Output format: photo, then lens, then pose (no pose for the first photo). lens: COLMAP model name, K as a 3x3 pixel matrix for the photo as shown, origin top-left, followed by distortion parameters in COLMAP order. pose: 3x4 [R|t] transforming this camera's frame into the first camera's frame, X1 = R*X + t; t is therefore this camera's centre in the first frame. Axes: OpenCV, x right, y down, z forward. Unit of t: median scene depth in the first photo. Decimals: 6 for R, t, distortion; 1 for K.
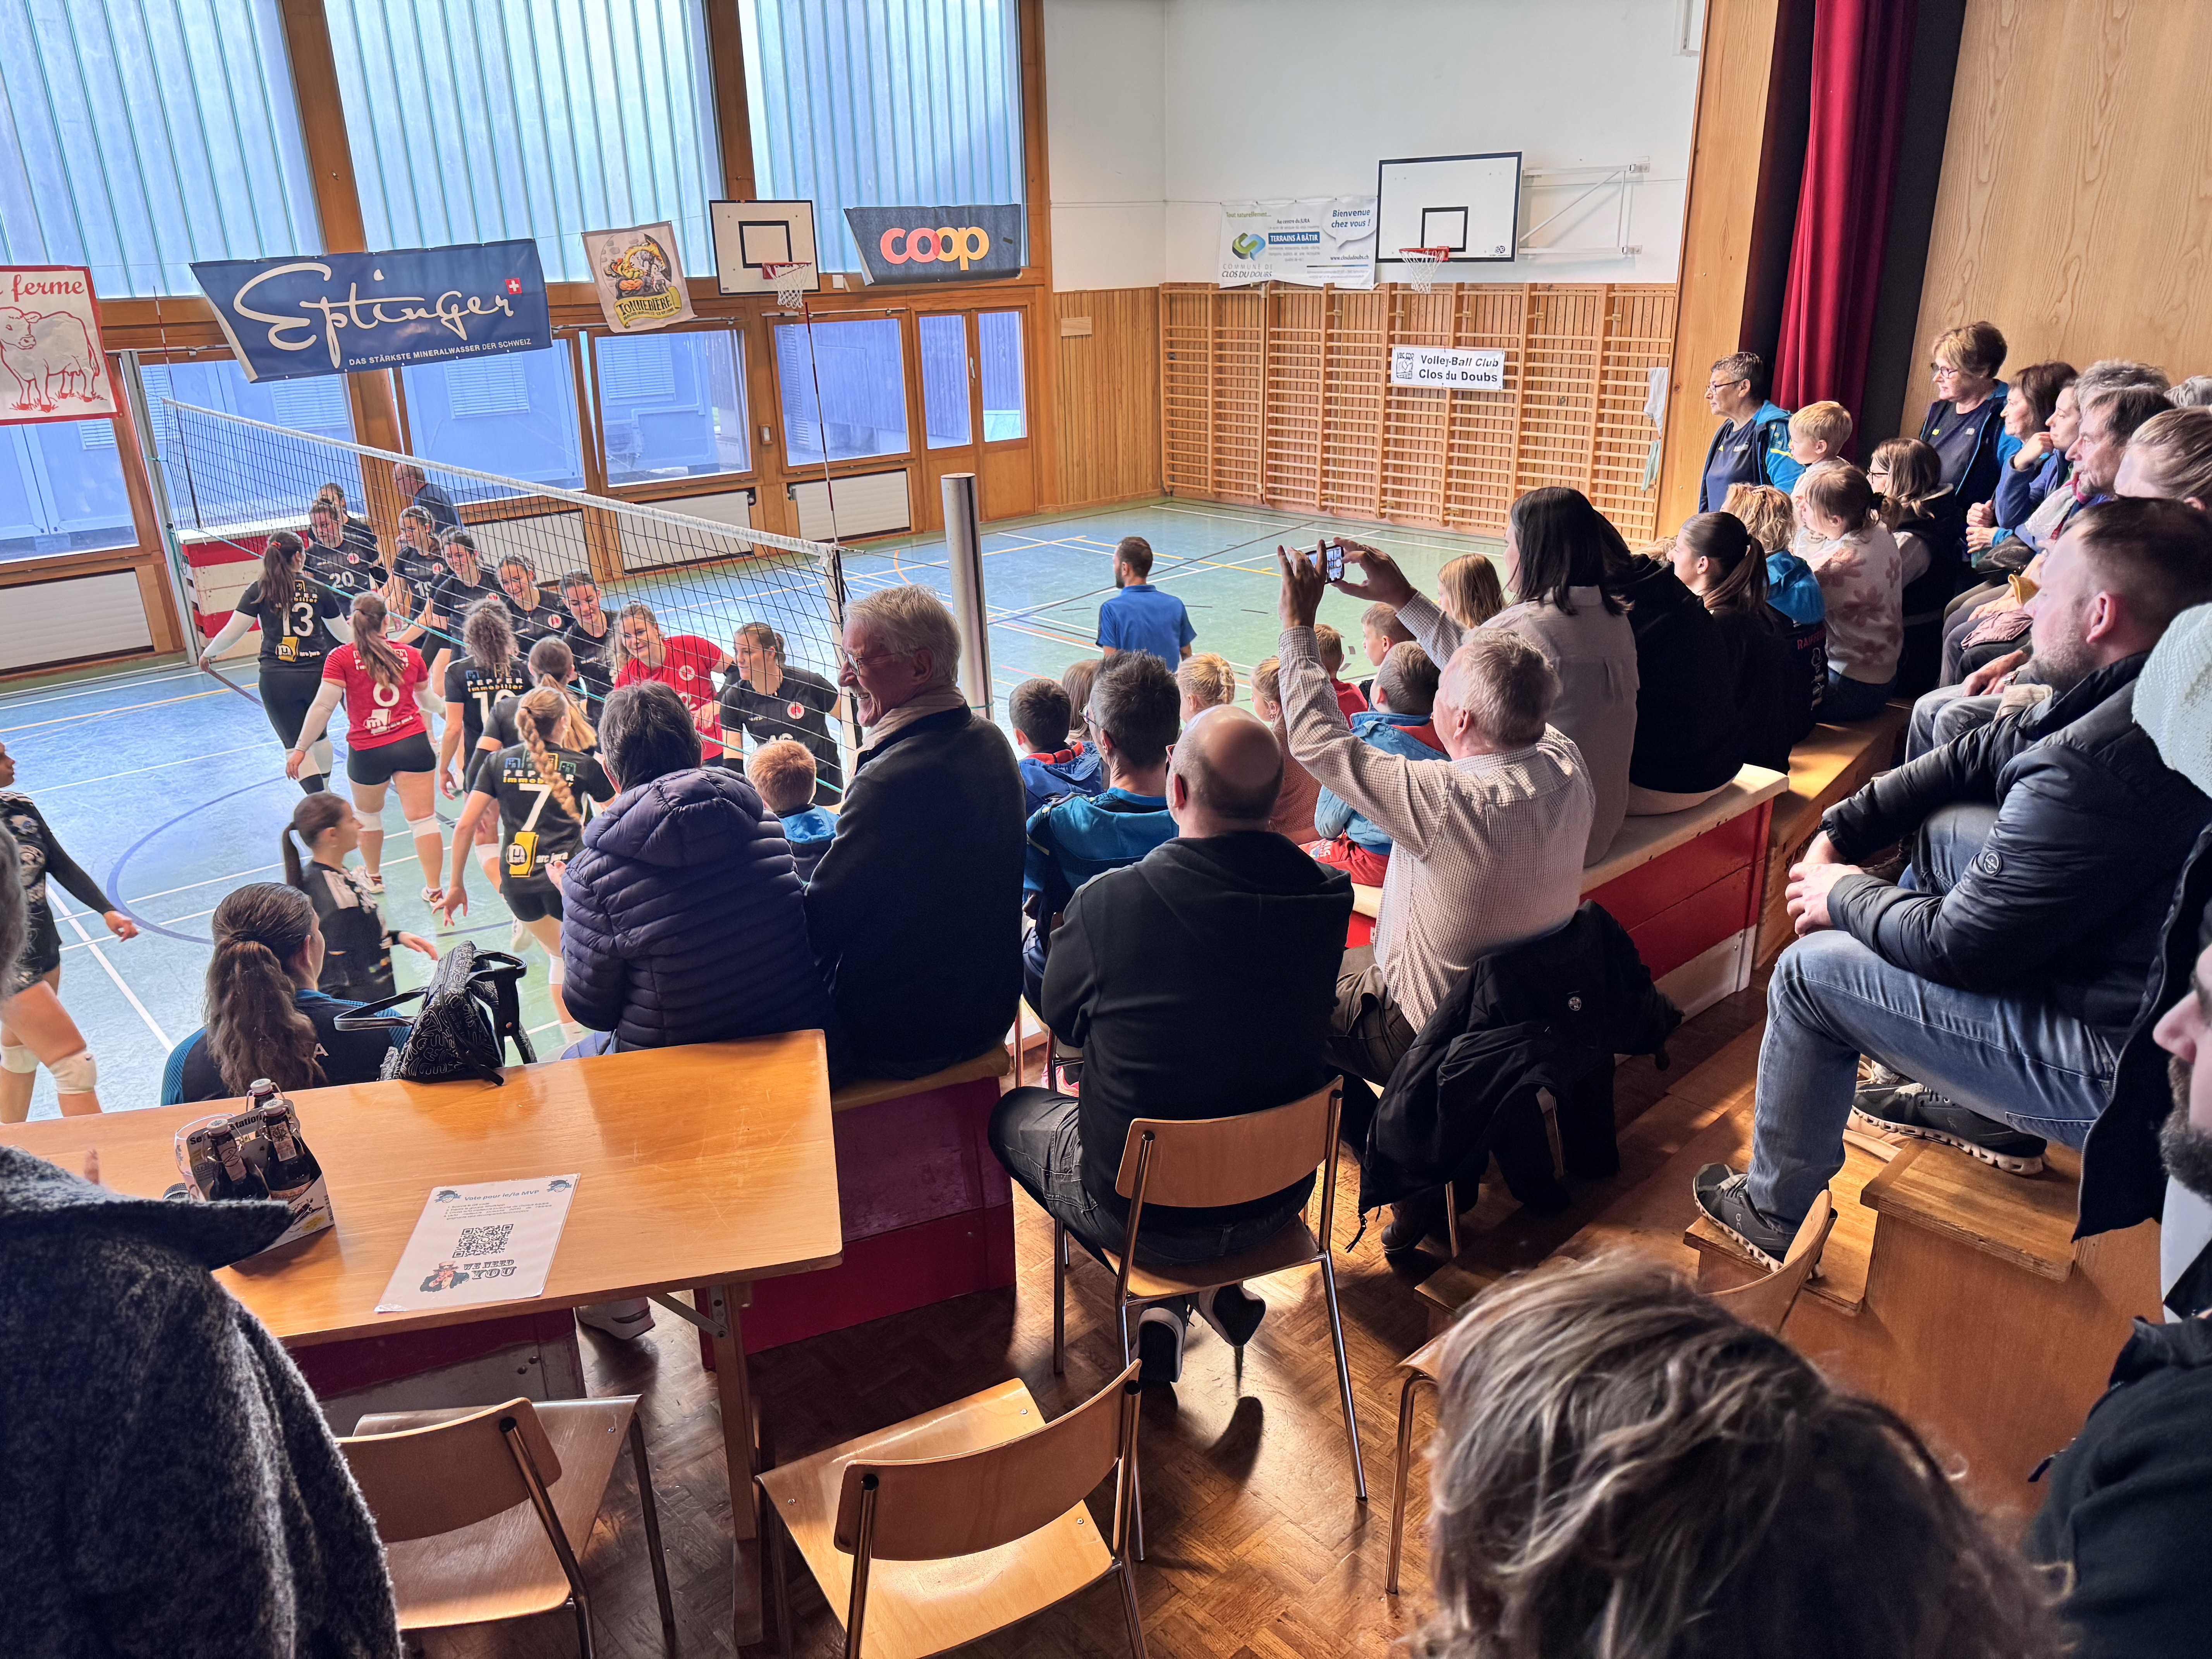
lens RADIAL K [[1581.4, 0, 1166.5], [0, 1581.4, 847.9], [0, 0, 1]] dist [0.026565, -0.024391]
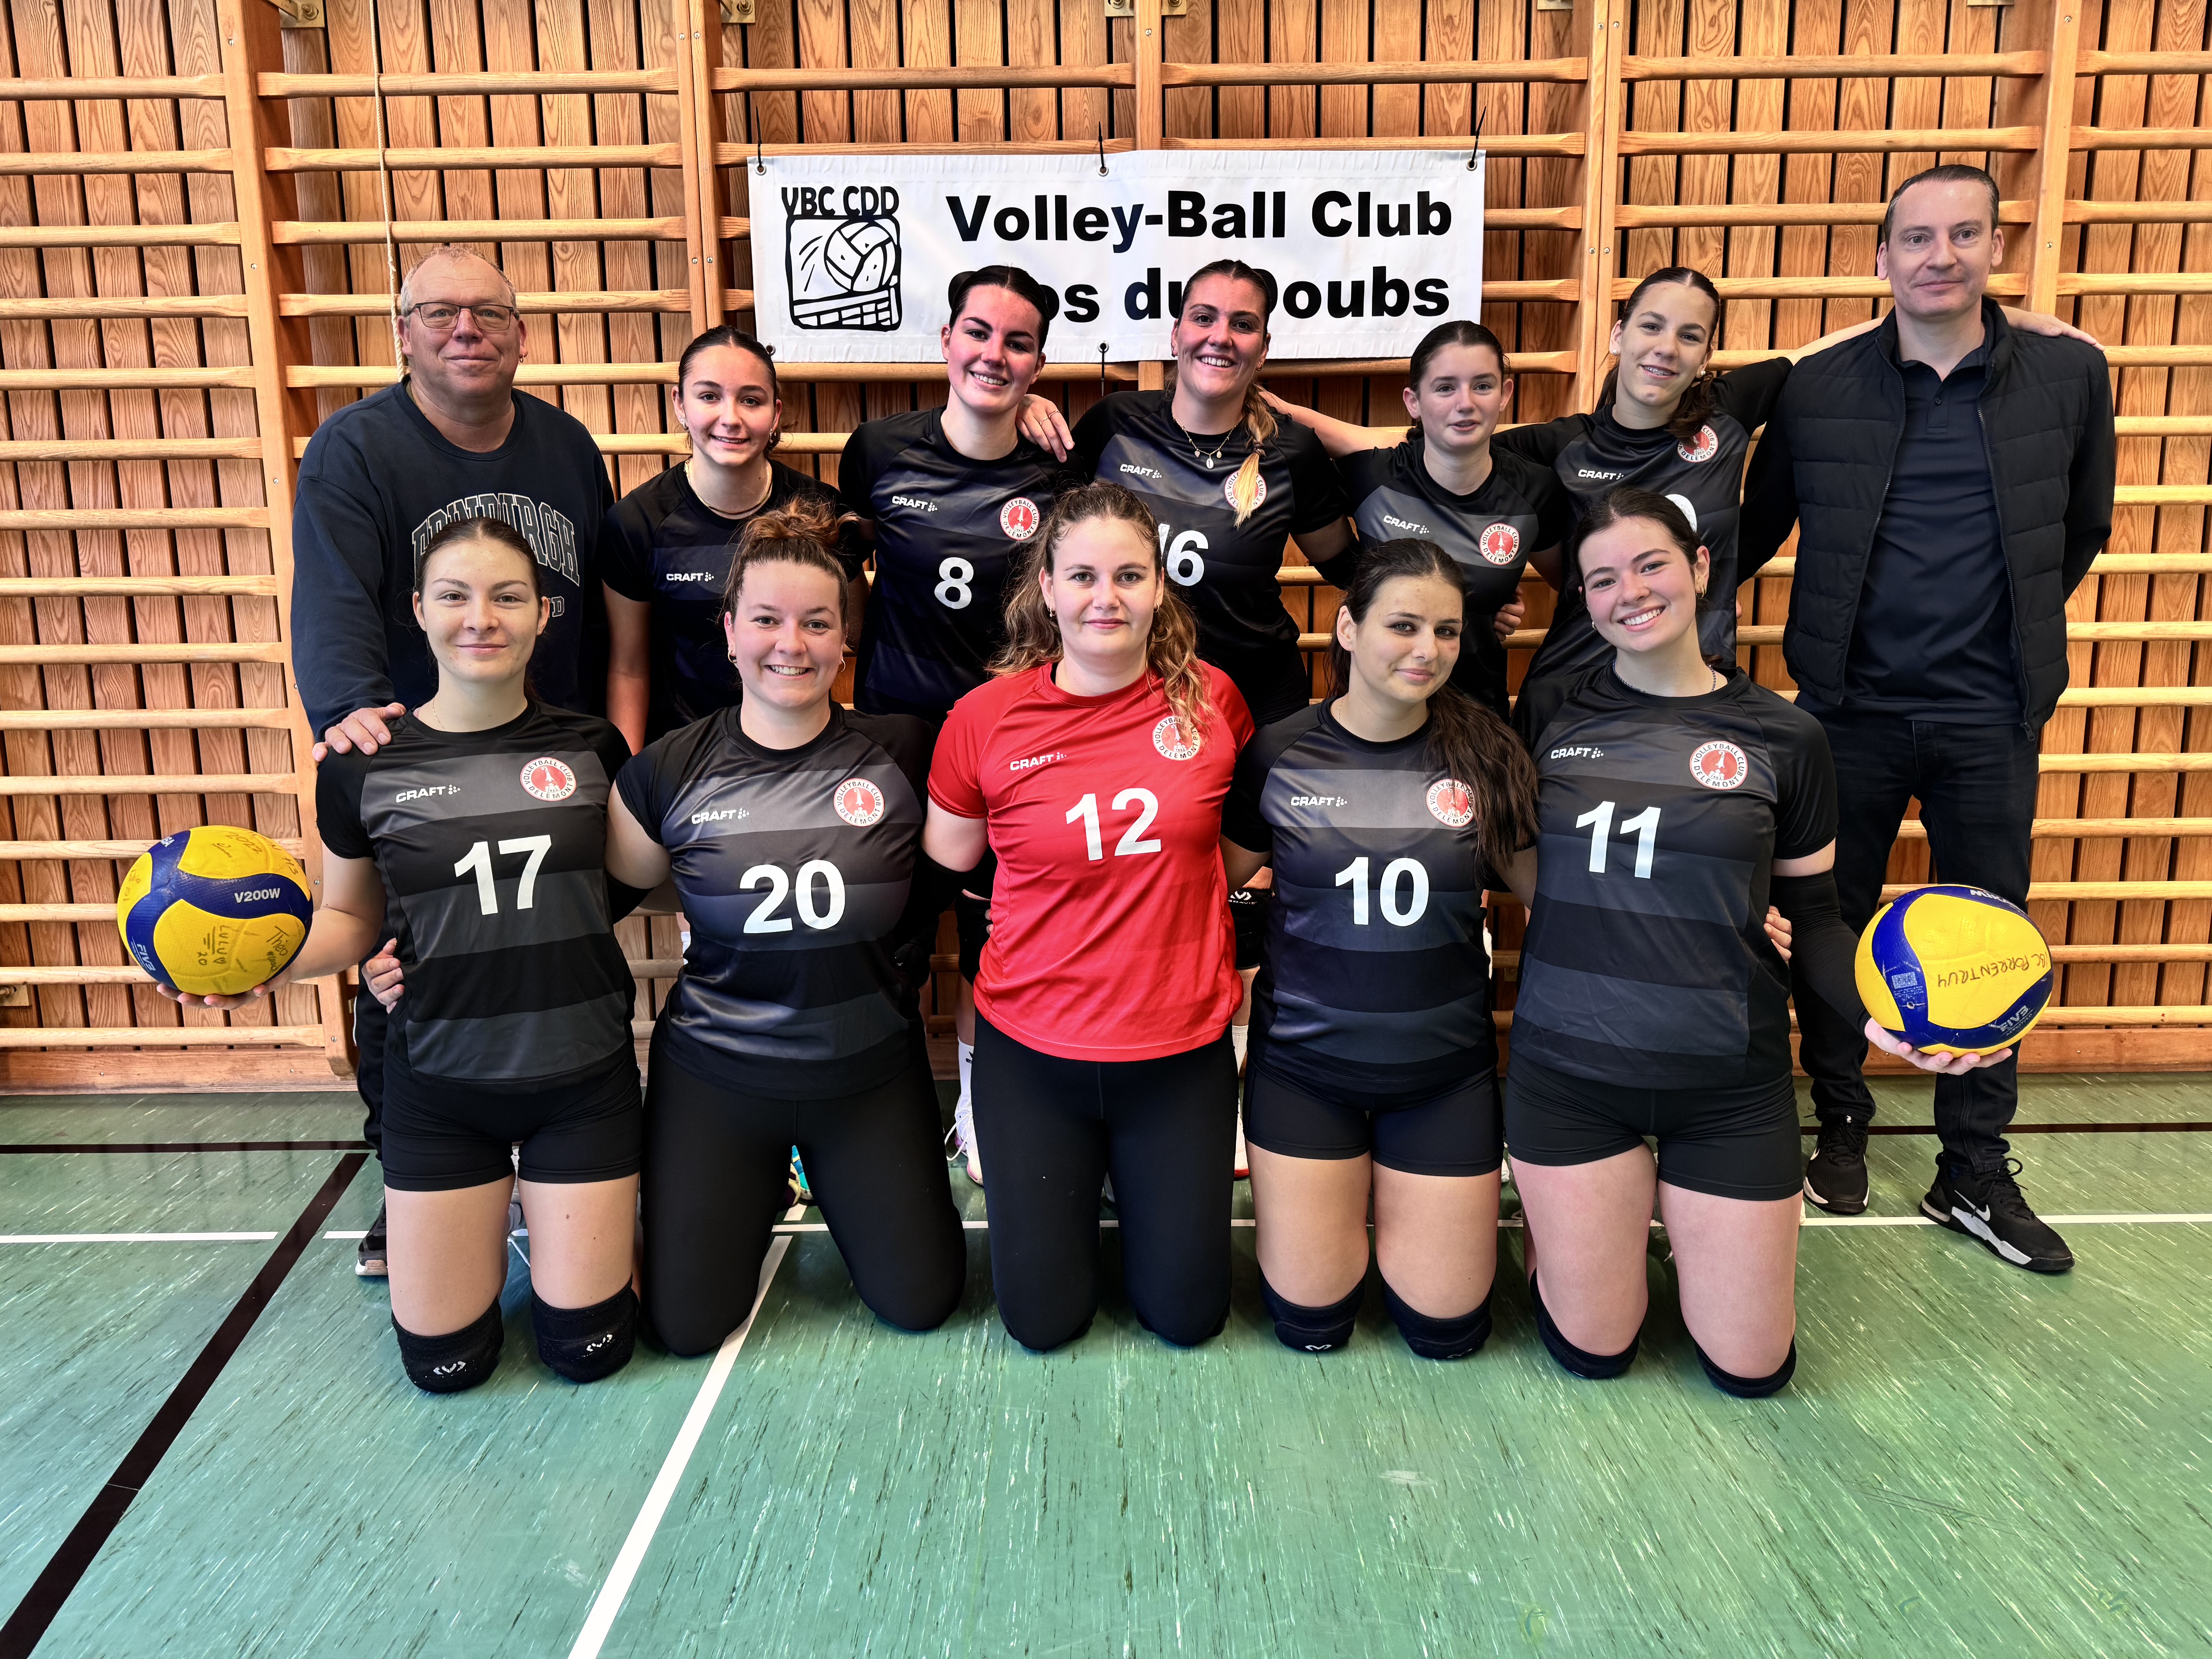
lens RADIAL K [[1581.4, 0, 1110.1], [0, 1581.4, 828.9], [0, 0, 1]] dist [0.026565, -0.024391]
pose [[0.713620, -0.122004, 0.689827, 0.050777], [0.248885, 0.964630, -0.086865, -0.278898], [-0.654830, 0.233676, 0.718744, 1.104603]]
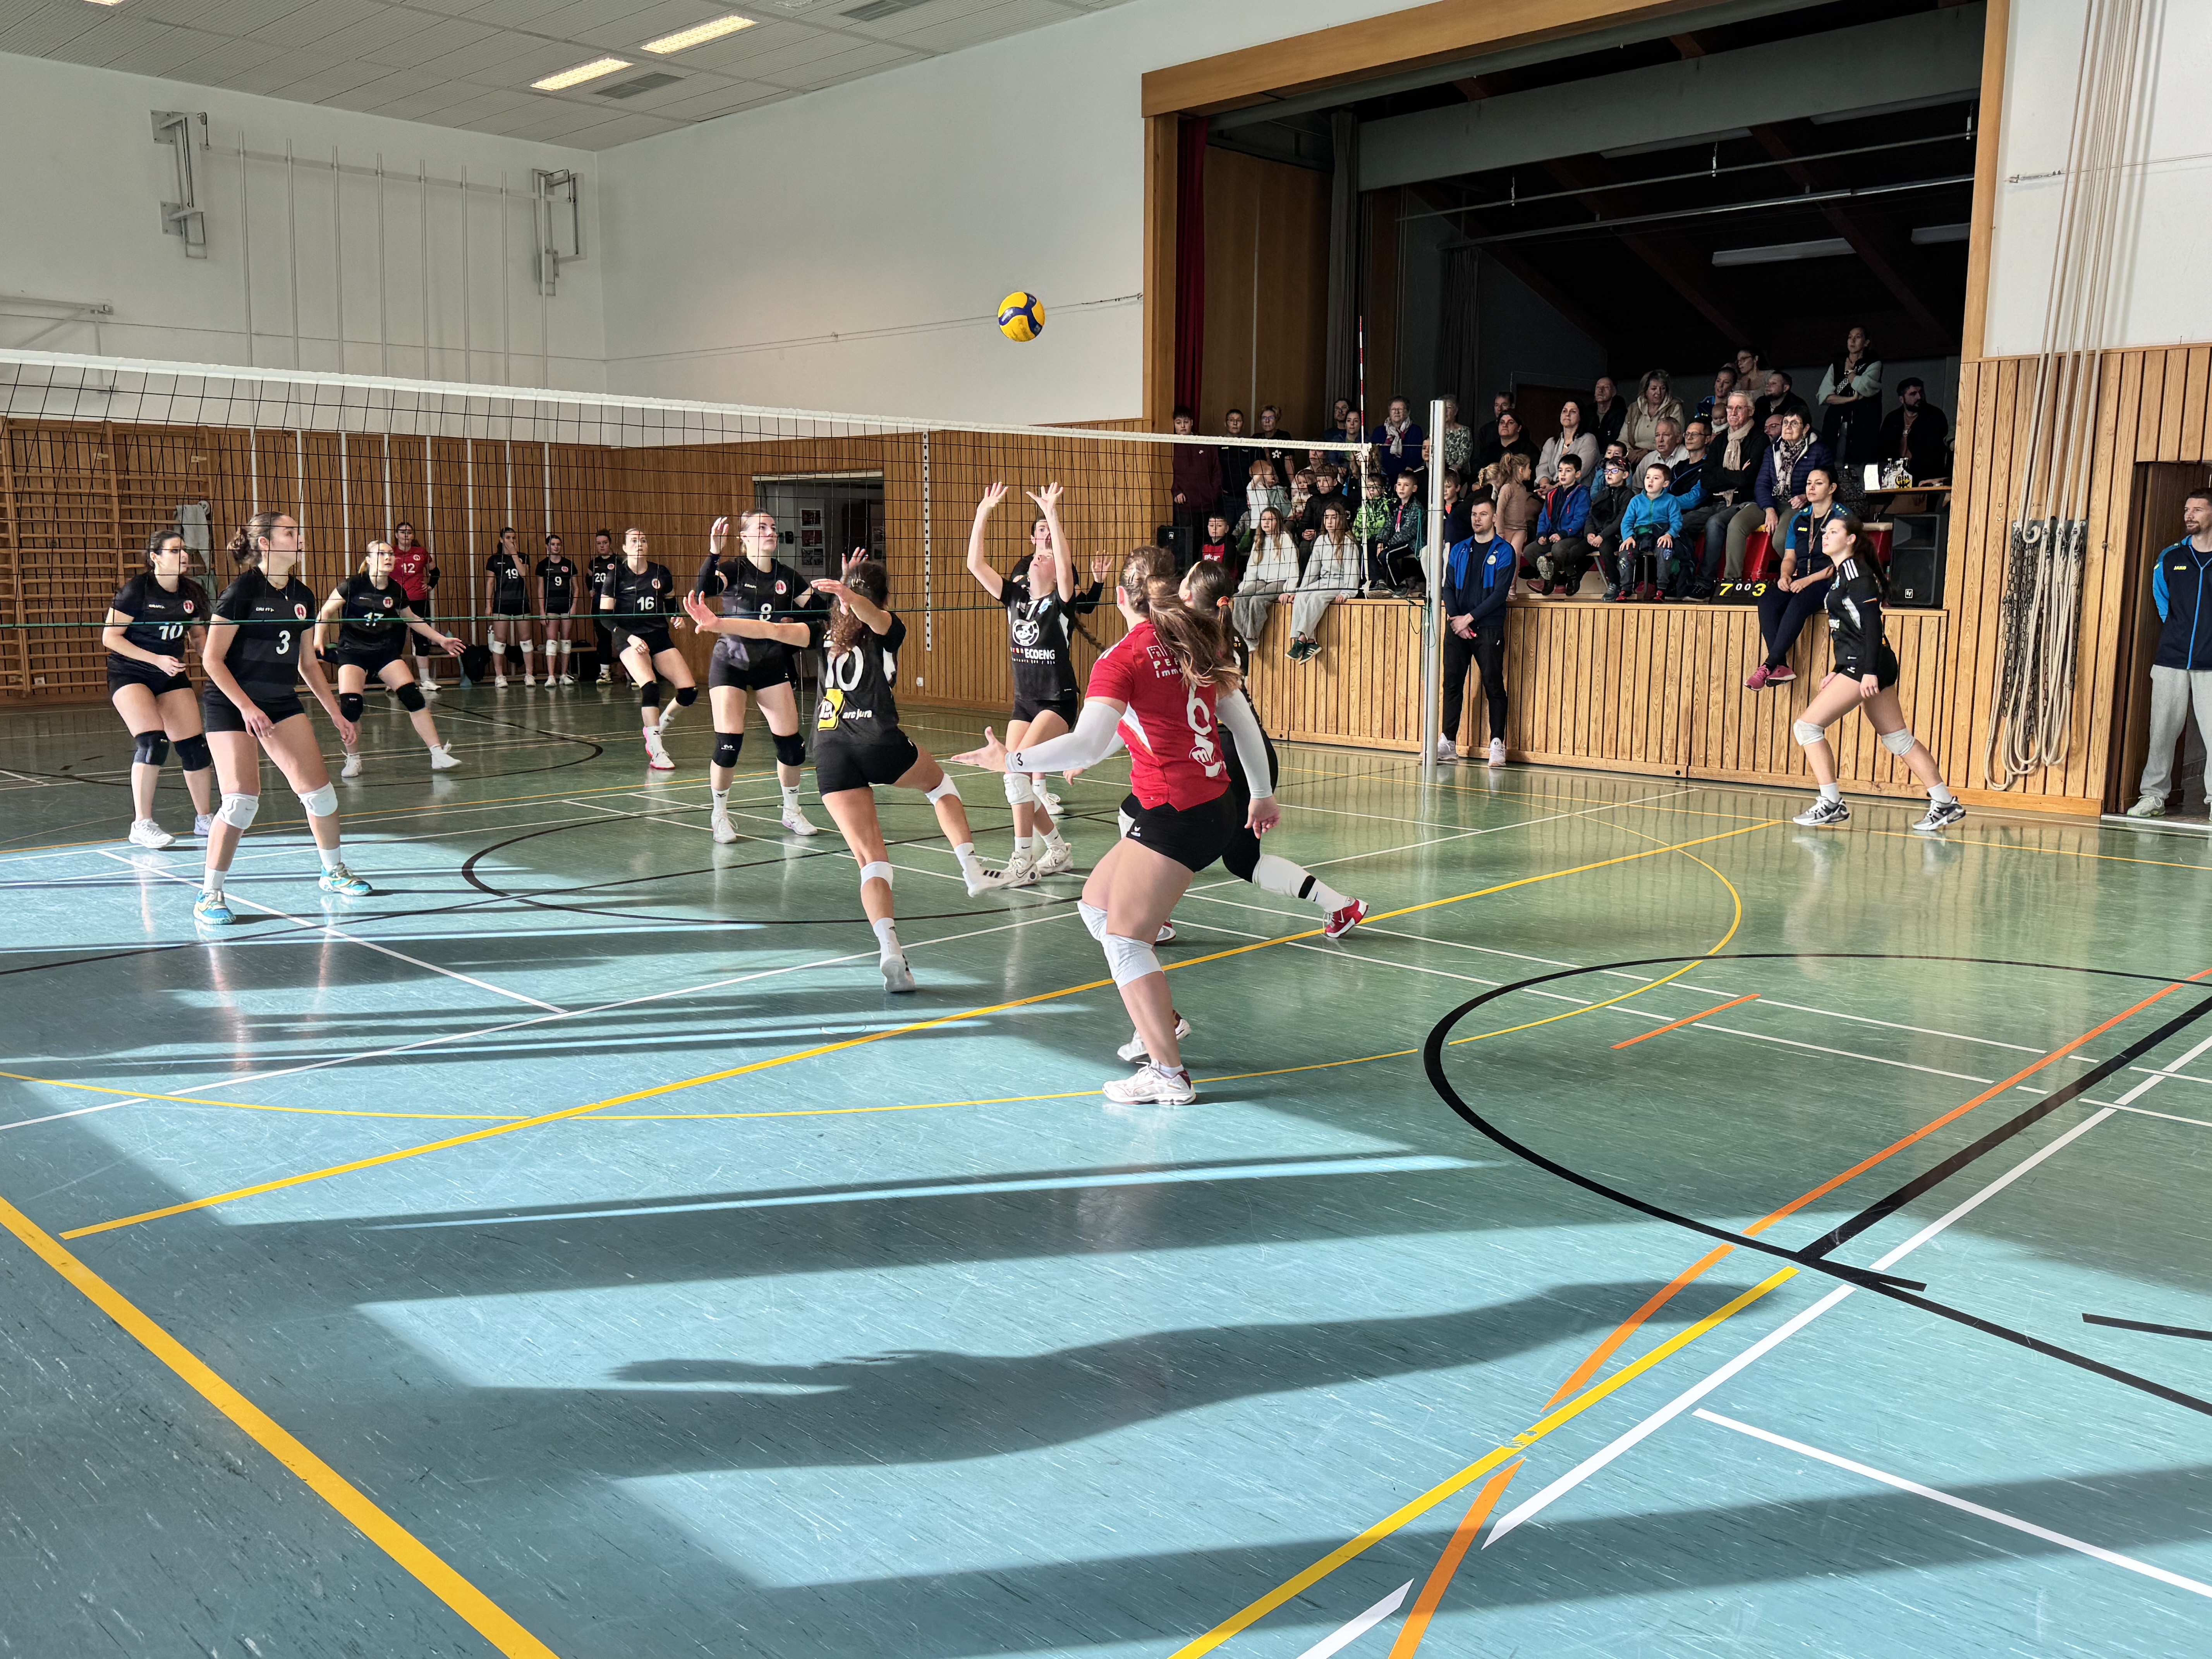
lens RADIAL K [[1831.3, 0, 1102.5], [0, 1831.3, 827.3], [0, 0, 1]] dist [0.060519, -0.087325]
pose [[-0.020784, -0.145433, 0.989150, -0.986784], [0.345066, 0.927525, 0.143623, -0.094892], [-0.938348, 0.344307, 0.030906, 0.560080]]
